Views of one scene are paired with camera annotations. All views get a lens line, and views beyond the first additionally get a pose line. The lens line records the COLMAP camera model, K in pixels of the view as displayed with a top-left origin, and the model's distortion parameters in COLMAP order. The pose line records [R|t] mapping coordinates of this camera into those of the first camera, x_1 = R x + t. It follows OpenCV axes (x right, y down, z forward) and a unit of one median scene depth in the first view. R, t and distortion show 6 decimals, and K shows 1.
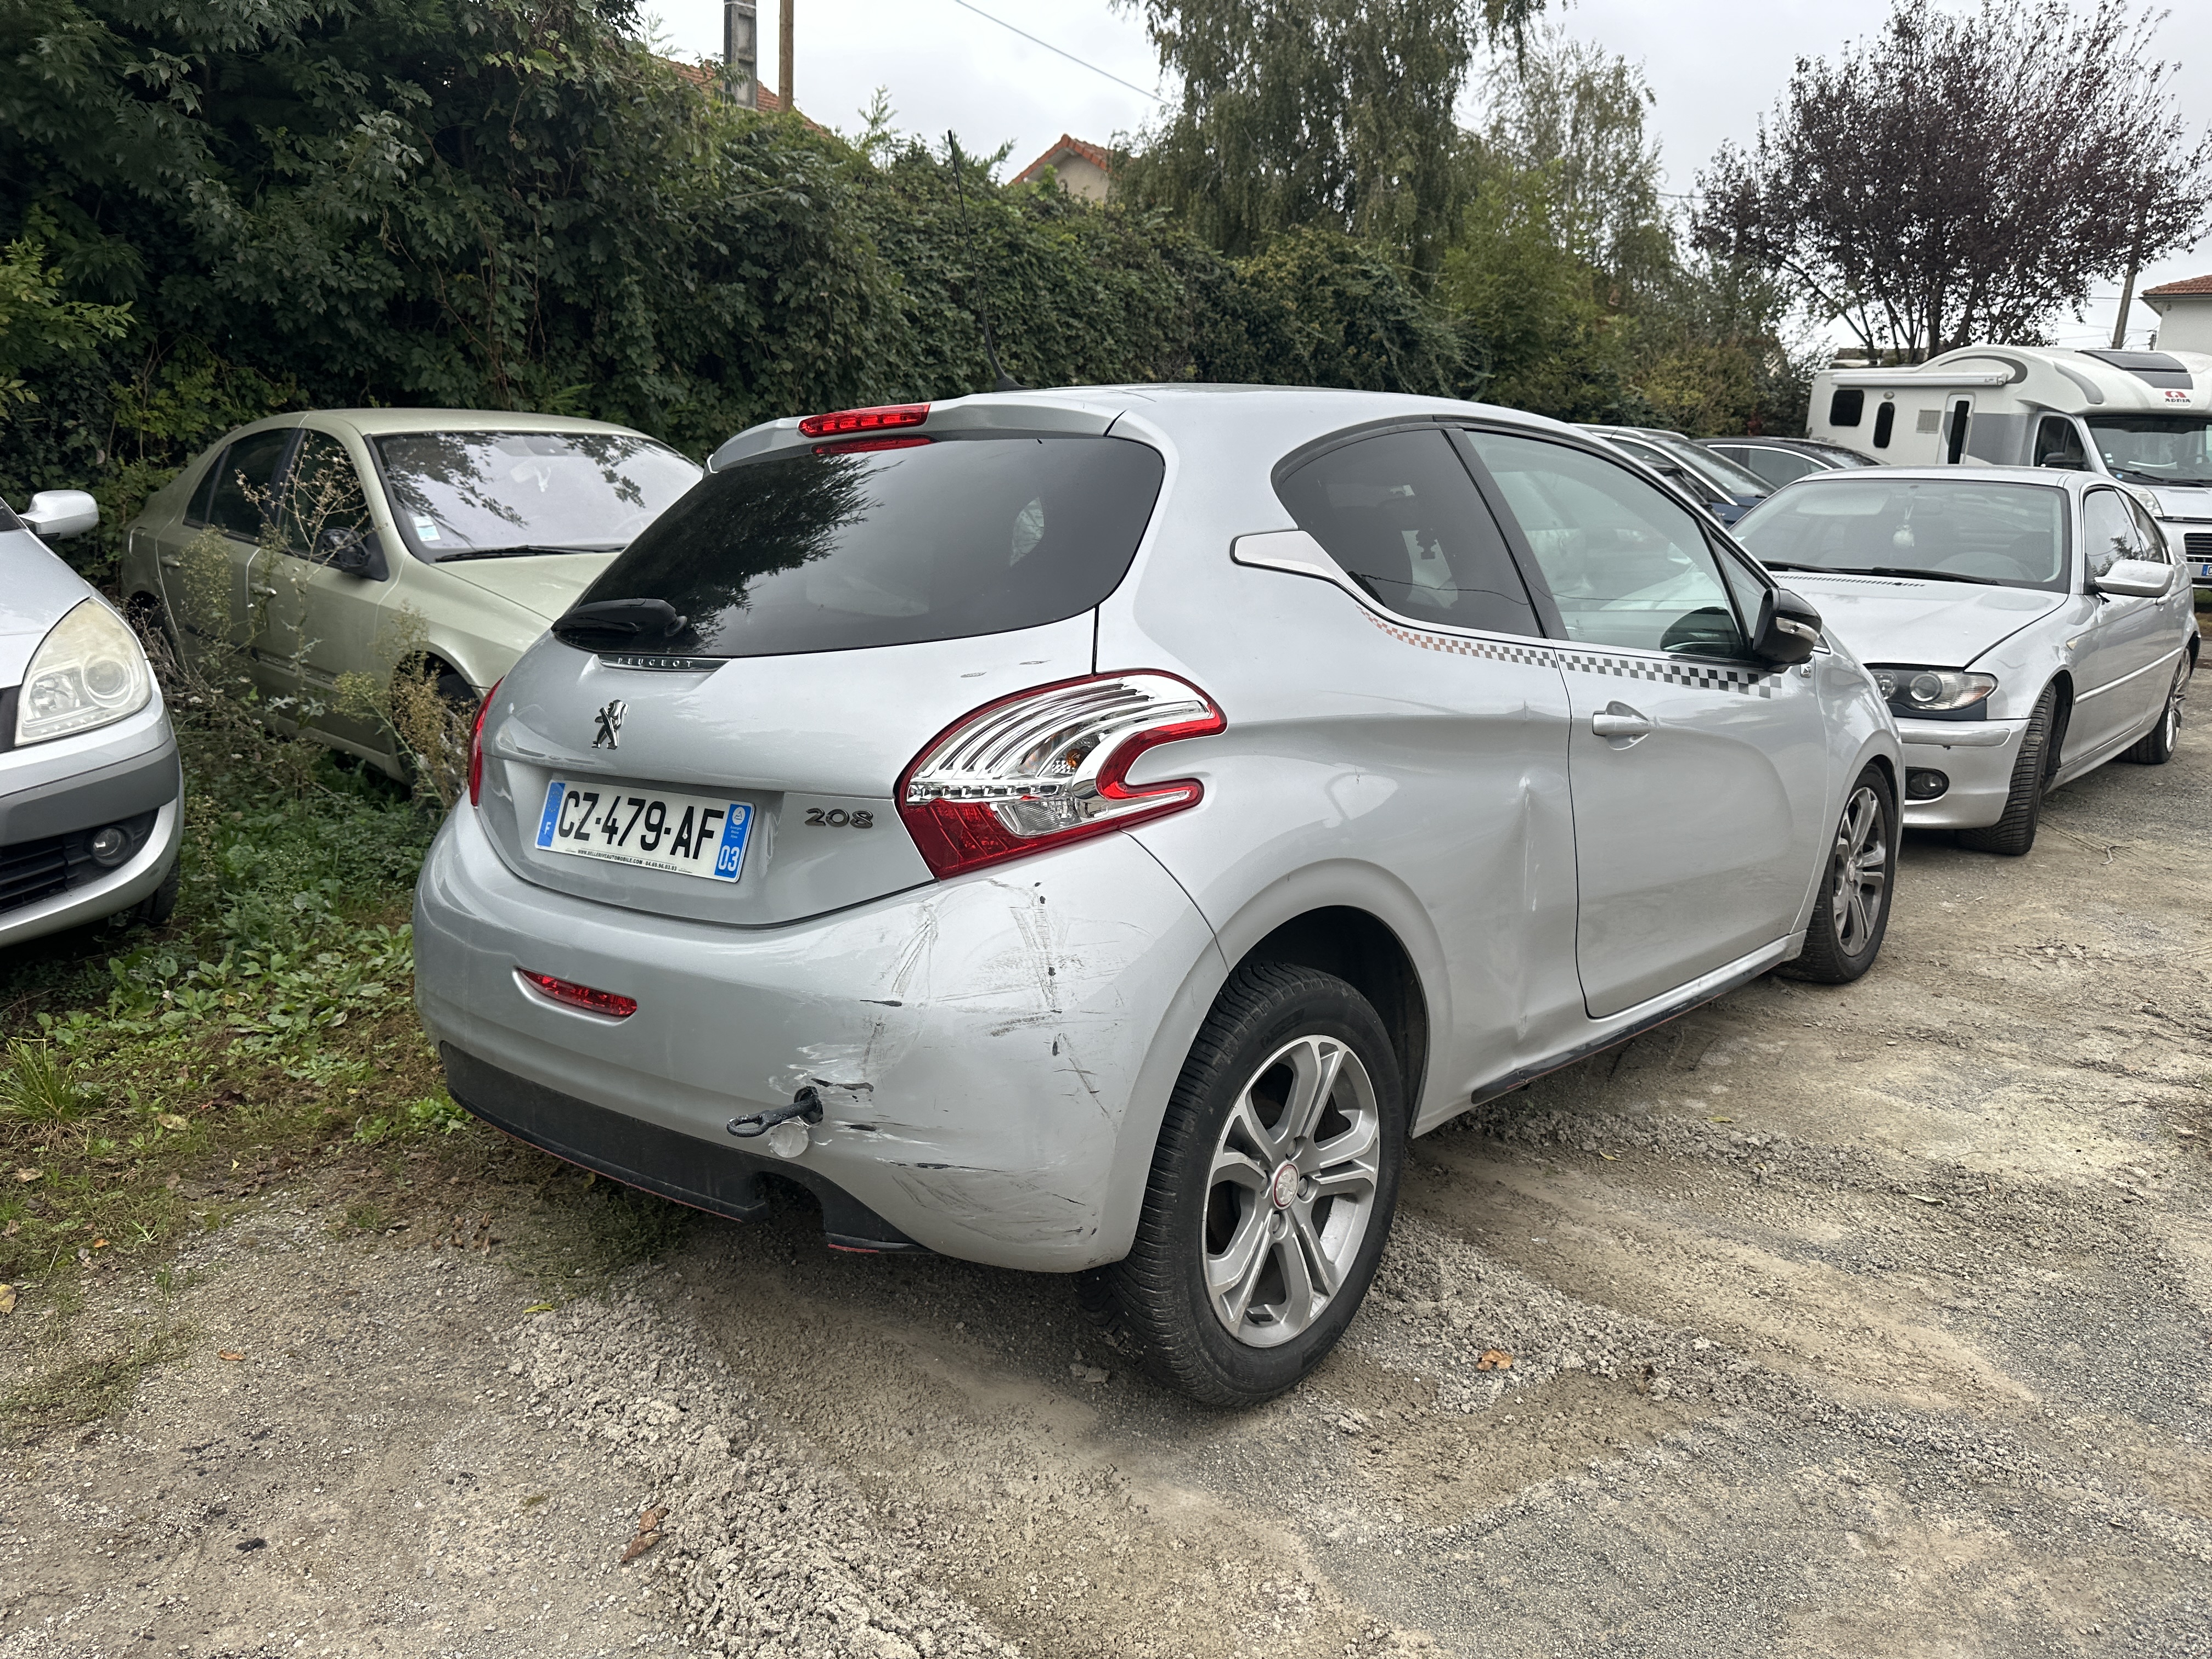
lens RADIAL K [[1525.6, 0, 1056.6], [0, 1525.6, 828.5], [0, 0, 1]] dist [0.049936, -0.048356]
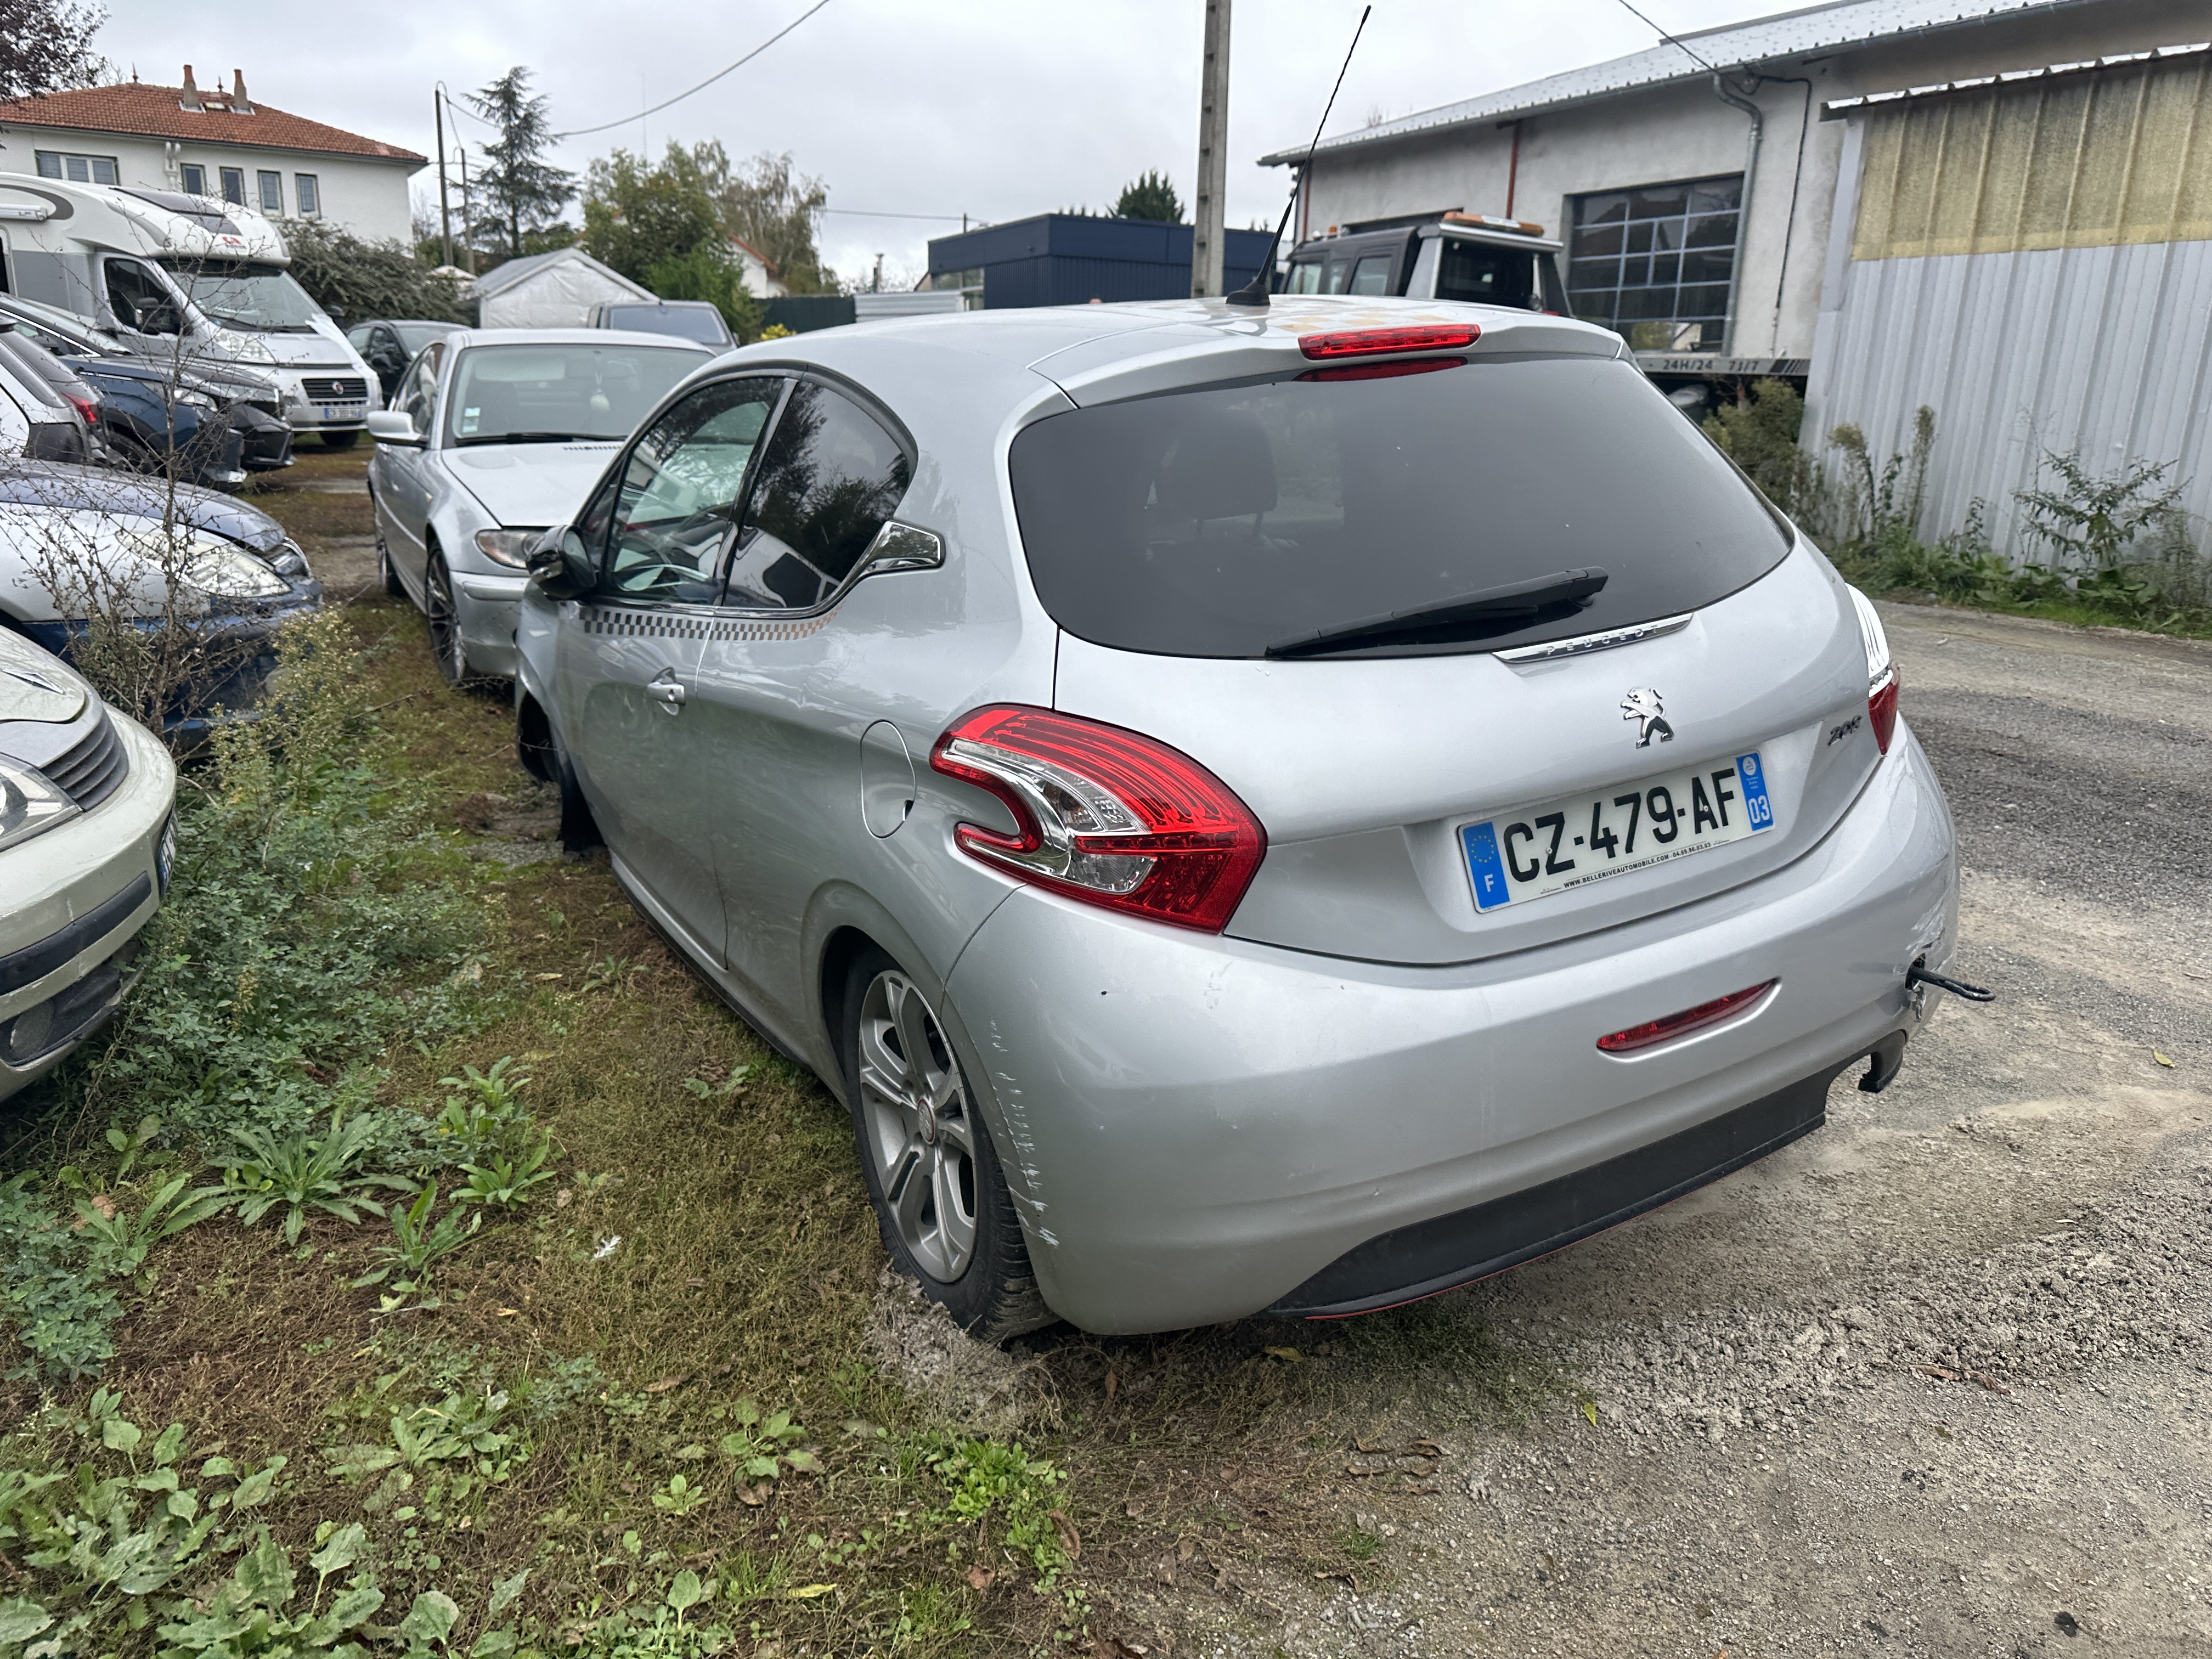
lens RADIAL K [[1600.6, 0, 1063.1], [0, 1600.6, 835.1], [0, 0, 1]] dist [0.008528, -0.009910]
pose [[0.364699, -0.290330, 0.884705, -0.203149], [0.208490, 0.951483, 0.226299, -0.045724], [-0.907484, 0.101921, 0.407536, 0.155422]]
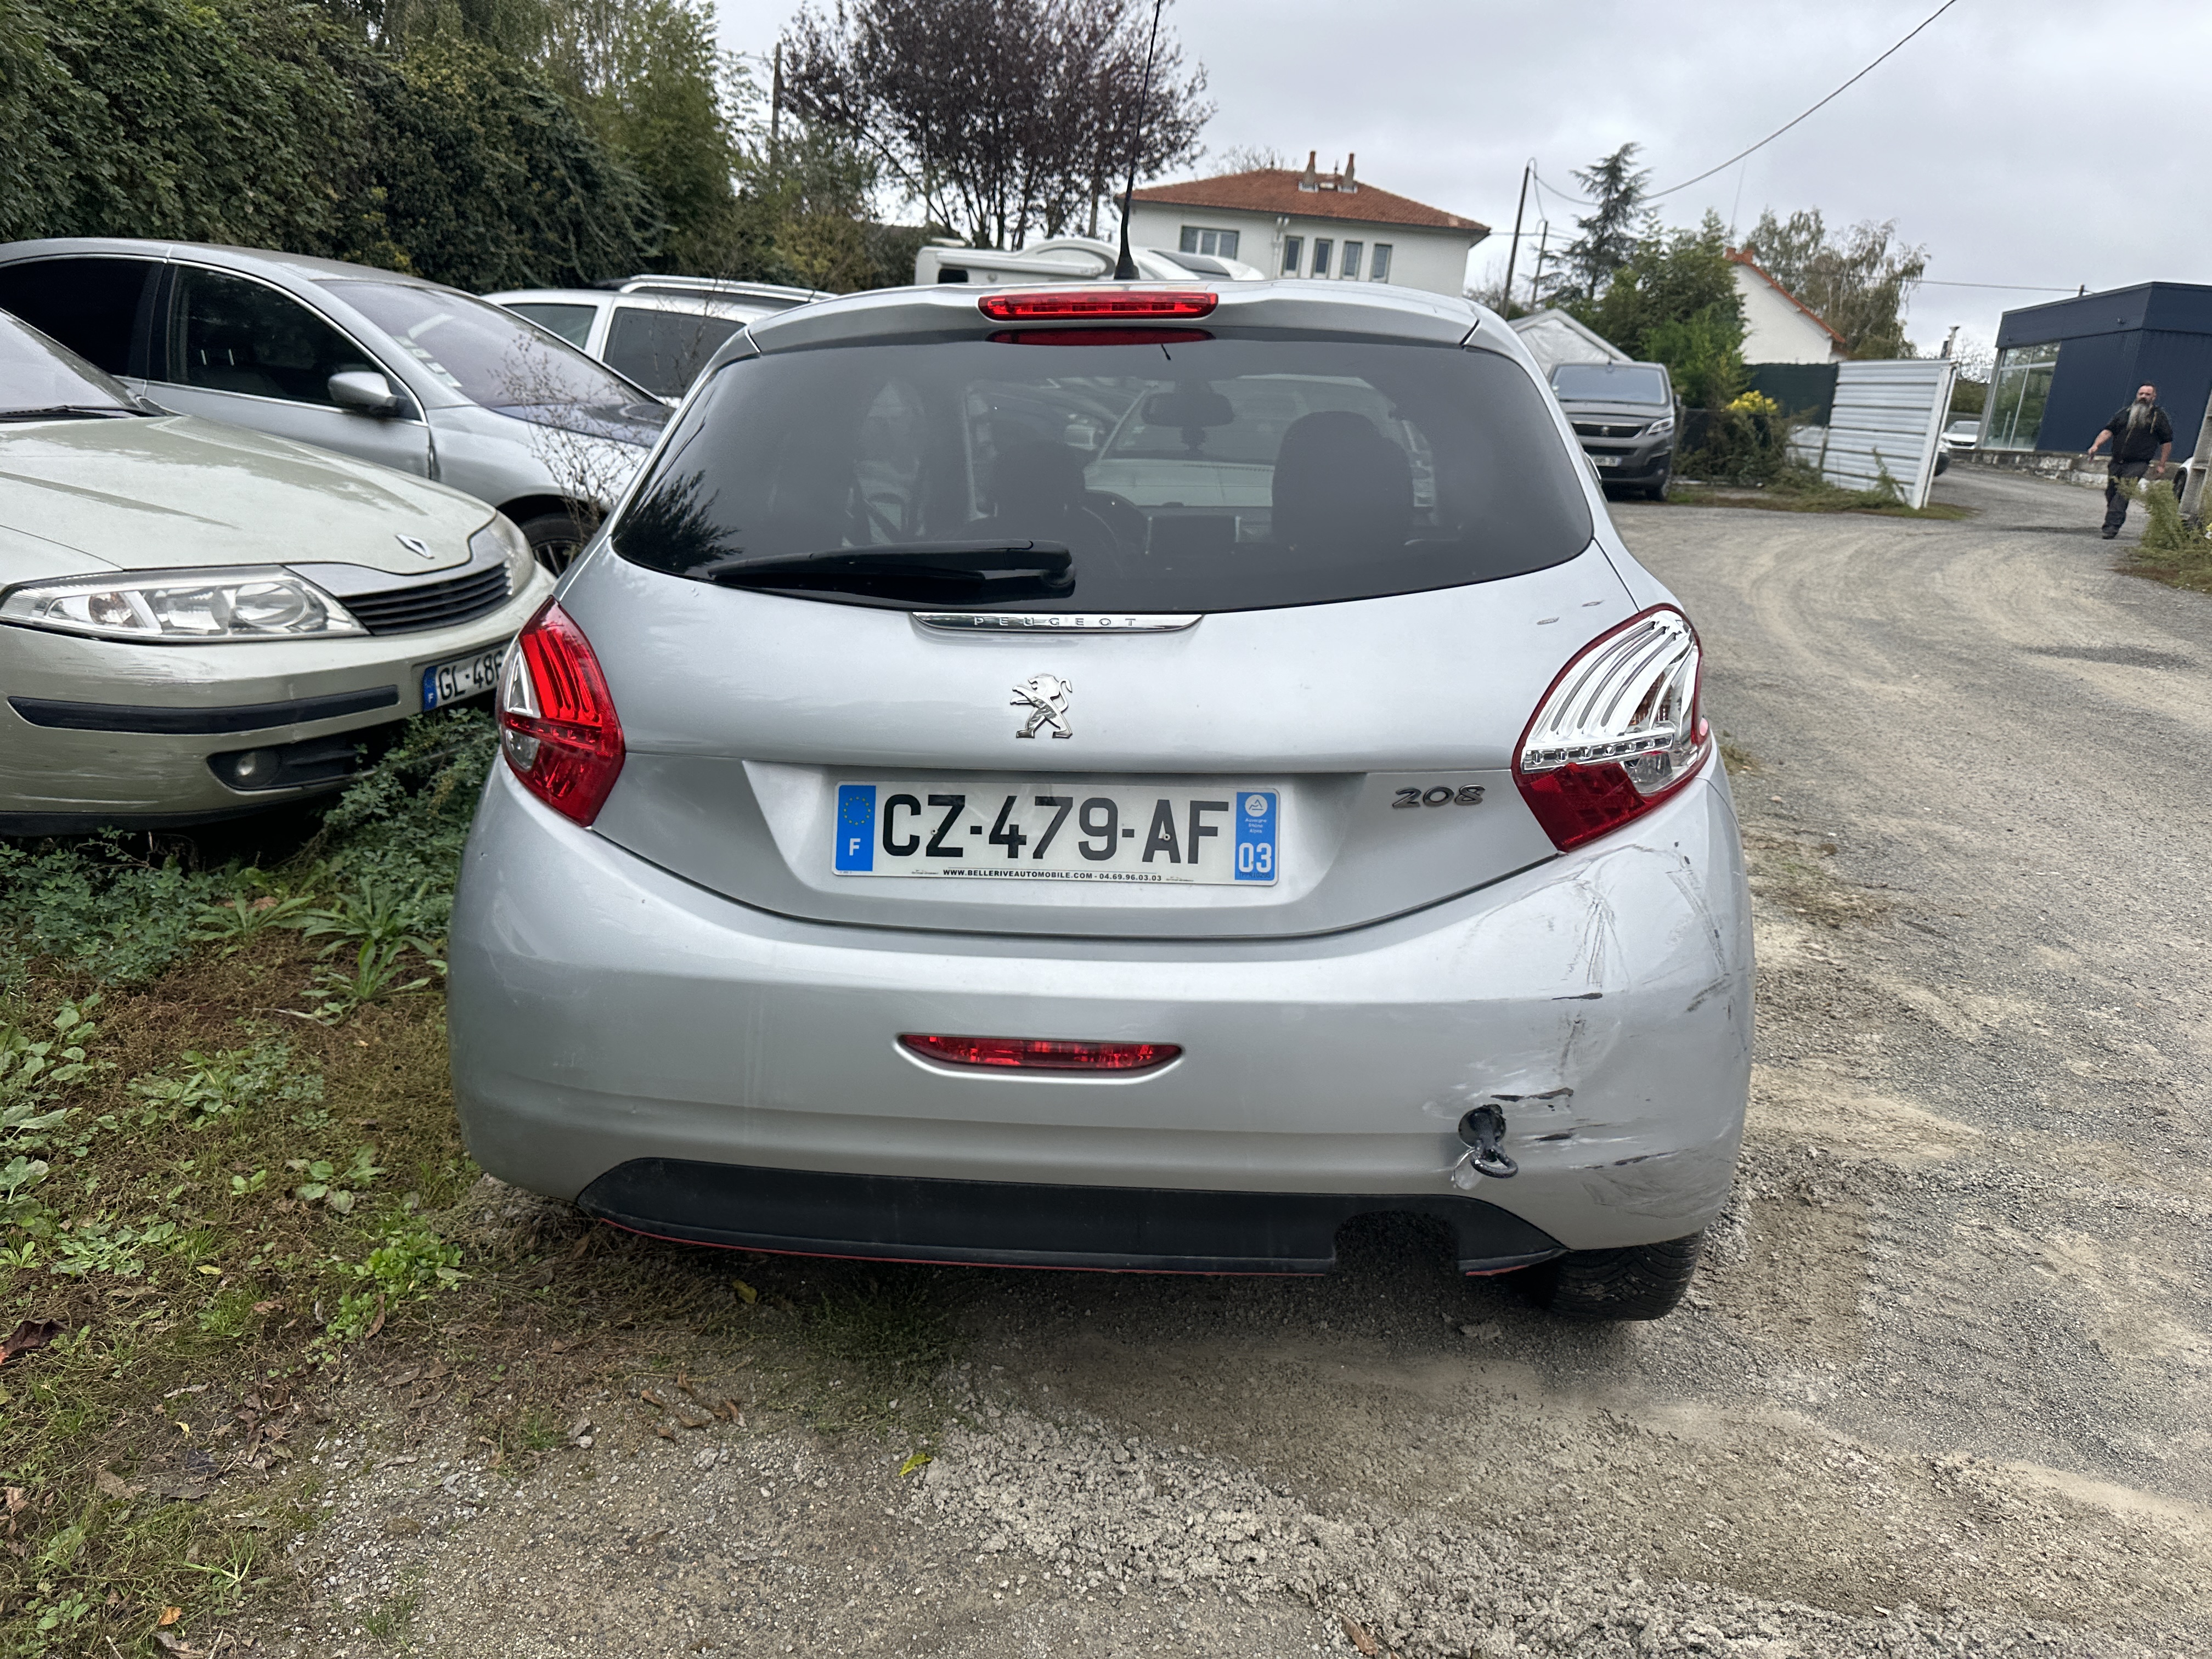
lens RADIAL K [[1525.6, 0, 1056.6], [0, 1525.6, 828.5], [0, 0, 1]] dist [0.049936, -0.048356]
pose [[0.836865, -0.128087, 0.532212, -0.116485], [0.080272, 0.990444, 0.112147, -0.015295], [-0.541491, -0.051131, 0.839150, 0.057754]]
